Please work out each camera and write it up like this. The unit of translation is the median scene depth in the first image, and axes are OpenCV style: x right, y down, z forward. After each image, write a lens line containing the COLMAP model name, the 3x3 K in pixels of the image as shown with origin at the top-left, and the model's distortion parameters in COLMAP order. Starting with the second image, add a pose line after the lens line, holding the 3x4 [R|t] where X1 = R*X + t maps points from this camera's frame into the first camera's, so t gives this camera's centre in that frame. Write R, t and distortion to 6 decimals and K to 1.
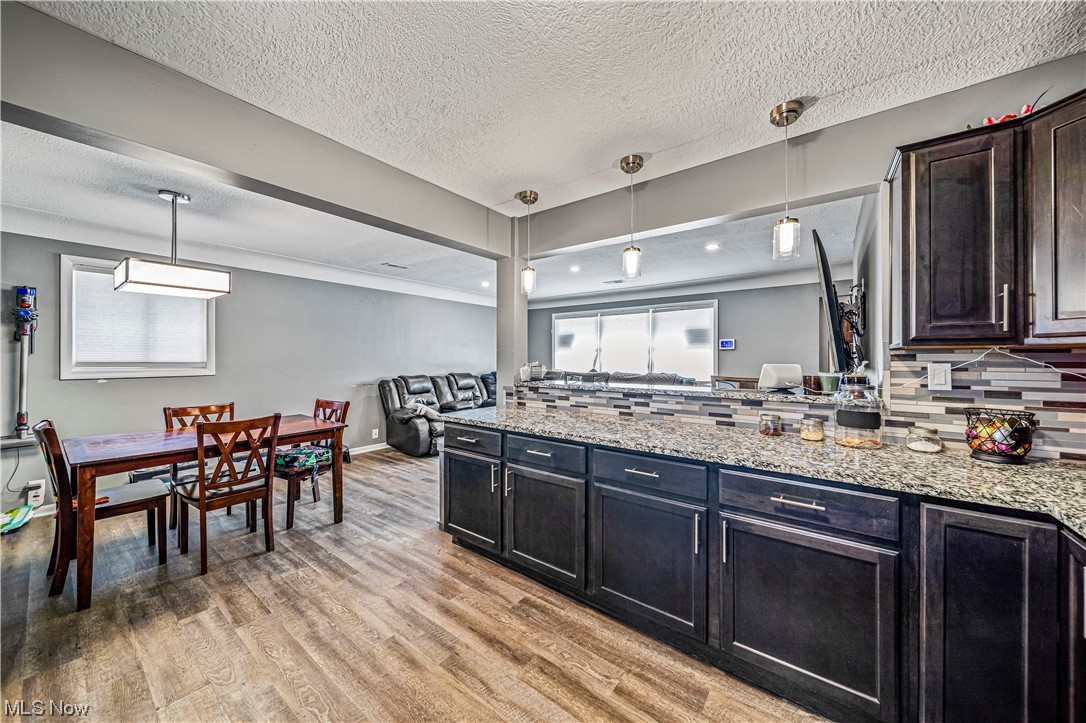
lens RADIAL K [[378.2, 0, 543.0], [0, 378.2, 358.8], [0, 0, 1]] dist [-0.000343, -0.000369]
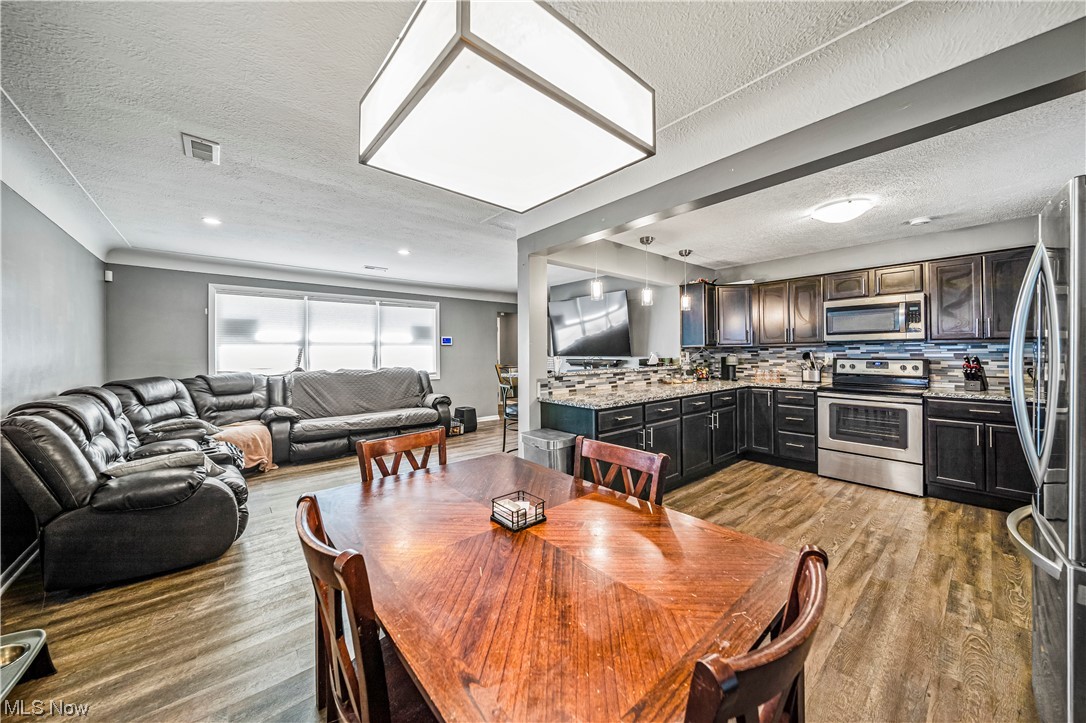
lens RADIAL K [[379.3, 0, 543.0], [0, 379.3, 350.1], [0, 0, 1]] dist [-0.001325, -0.000404]
pose [[0.217784, 0.001709, 0.975996, -1.435030], [0.009068, 0.999952, -0.003774, -0.002625], [-0.975955, 0.009672, 0.217758, 0.979772]]
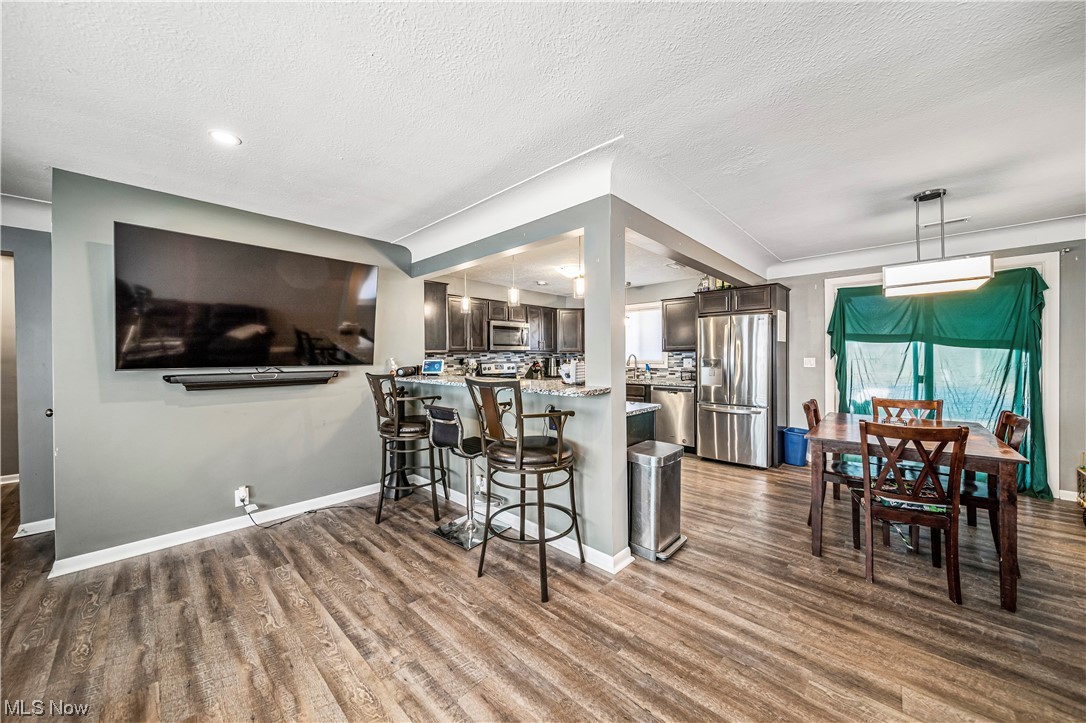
lens RADIAL K [[376.8, 0, 543.1], [0, 376.8, 355.5], [0, 0, 1]] dist [-0.000286, -0.000260]
pose [[-0.994586, 0.004537, 0.103815, -0.047662], [0.004379, 0.999989, -0.001751, 0.000489], [-0.103822, -0.001287, -0.994595, 2.329840]]
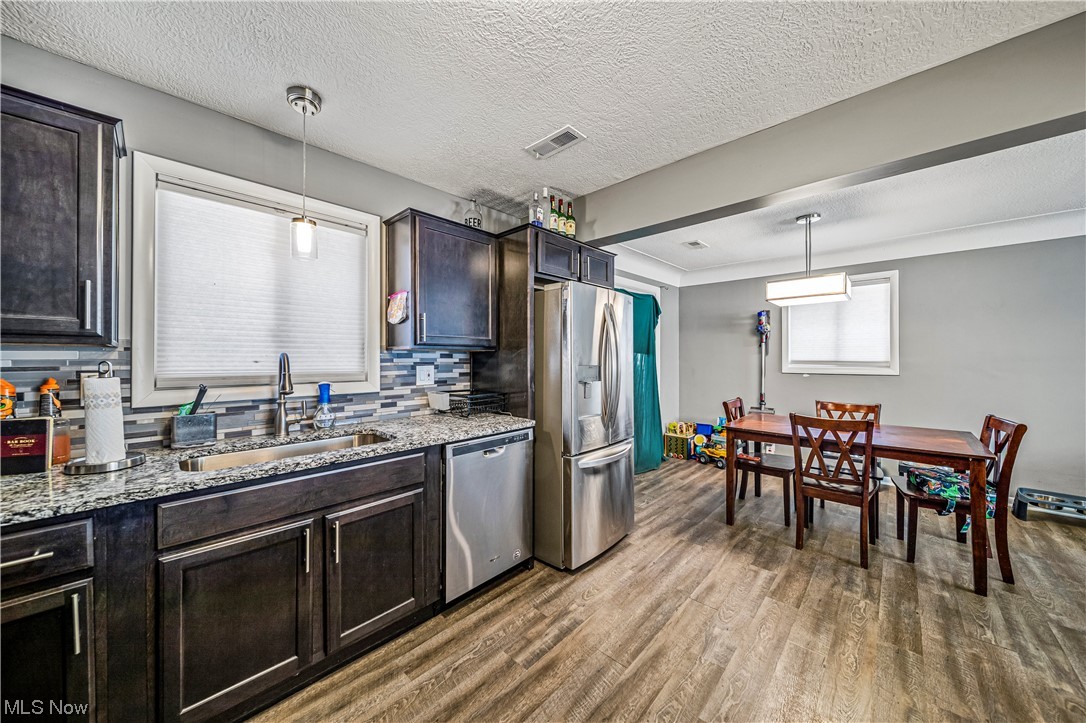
lens RADIAL K [[379.8, 0, 541.8], [0, 379.8, 356.7], [0, 0, 1]] dist [-0.000672, -0.000203]
pose [[-0.106598, -0.002002, -0.994300, 0.296663], [-0.000320, 0.999998, -0.001979, -0.002418], [0.994302, 0.000107, -0.106599, 0.339339]]
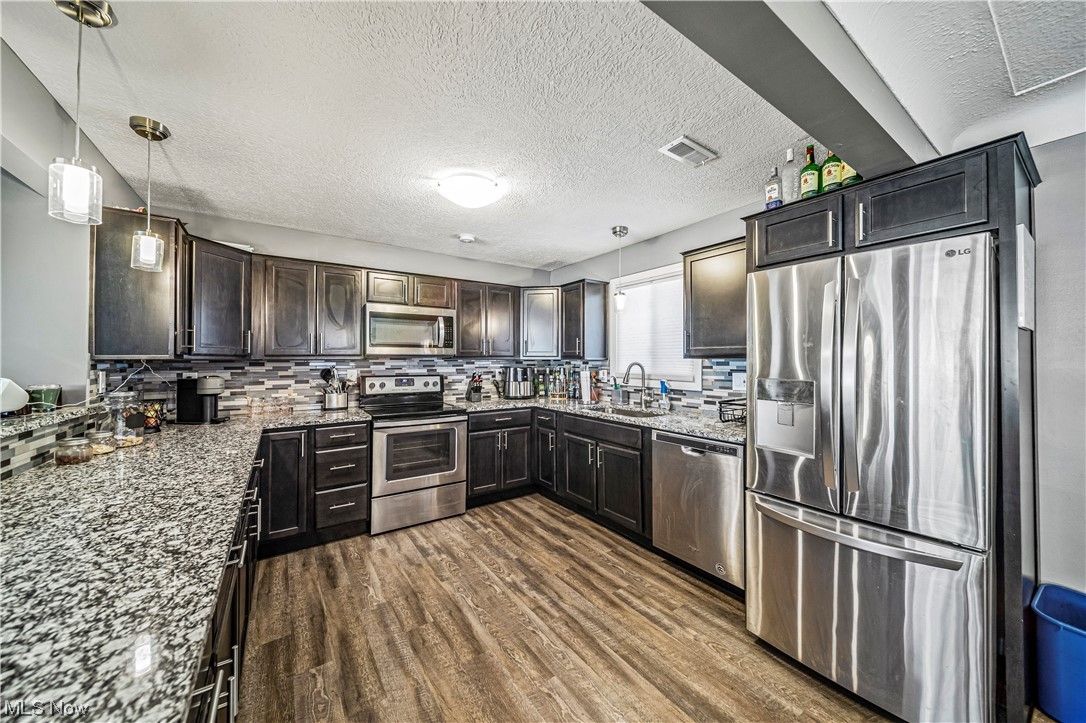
lens RADIAL K [[376.8, 0, 543.1], [0, 376.8, 355.5], [0, 0, 1]] dist [-0.000286, -0.000260]
pose [[-0.949947, 0.004446, 0.312378, -0.487290], [0.000244, 0.999909, -0.013489, -0.016258], [-0.312410, -0.012737, -0.949862, 1.157730]]
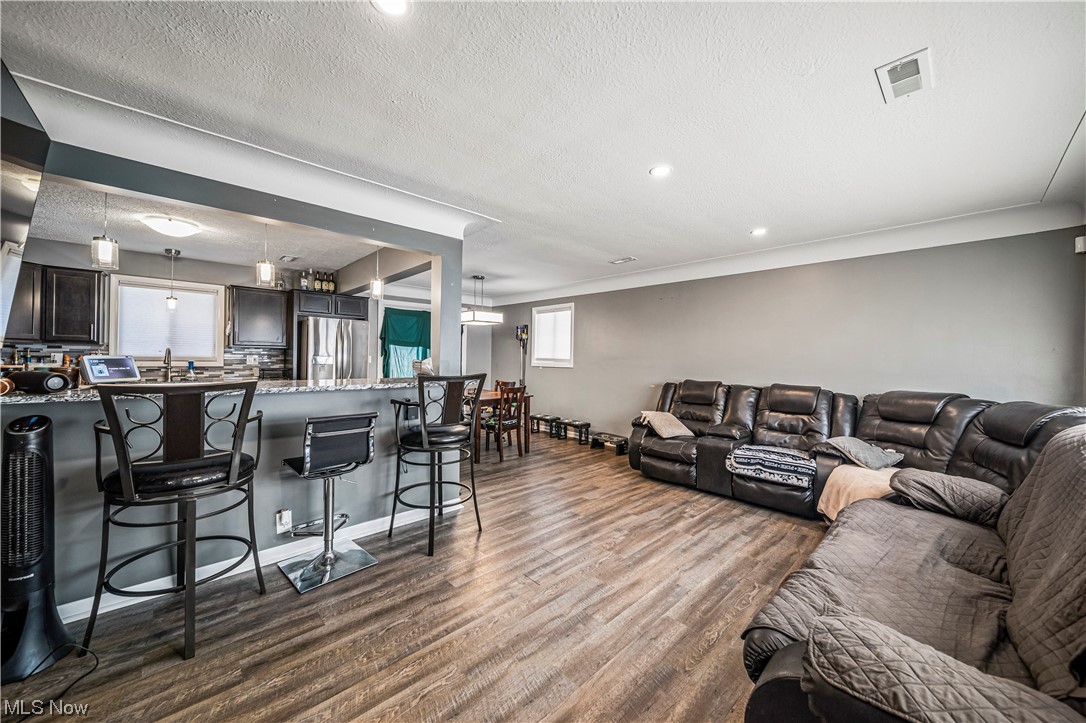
lens RADIAL K [[394.2, 0, 543.0], [0, 394.2, 357.4], [0, 0, 1]] dist [0.000411, 0.000021]
pose [[-0.167815, -0.000586, -0.985818, 1.207787], [-0.017250, 0.999848, 0.002342, -0.000951], [0.985668, 0.017398, -0.167800, 1.888155]]
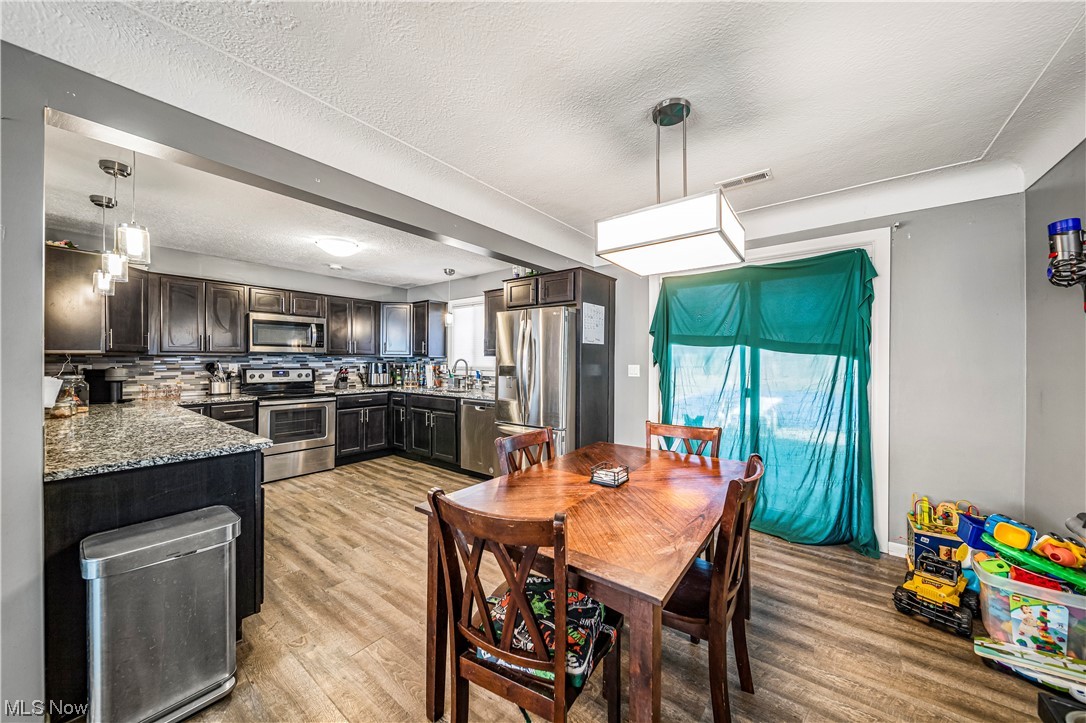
lens RADIAL K [[378.2, 0, 543.0], [0, 378.2, 358.8], [0, 0, 1]] dist [-0.000343, -0.000369]
pose [[-0.999980, -0.002267, 0.005859, -0.836958], [-0.002297, 0.999985, -0.005051, -0.000314], [-0.005847, -0.005065, -0.999970, 1.815008]]
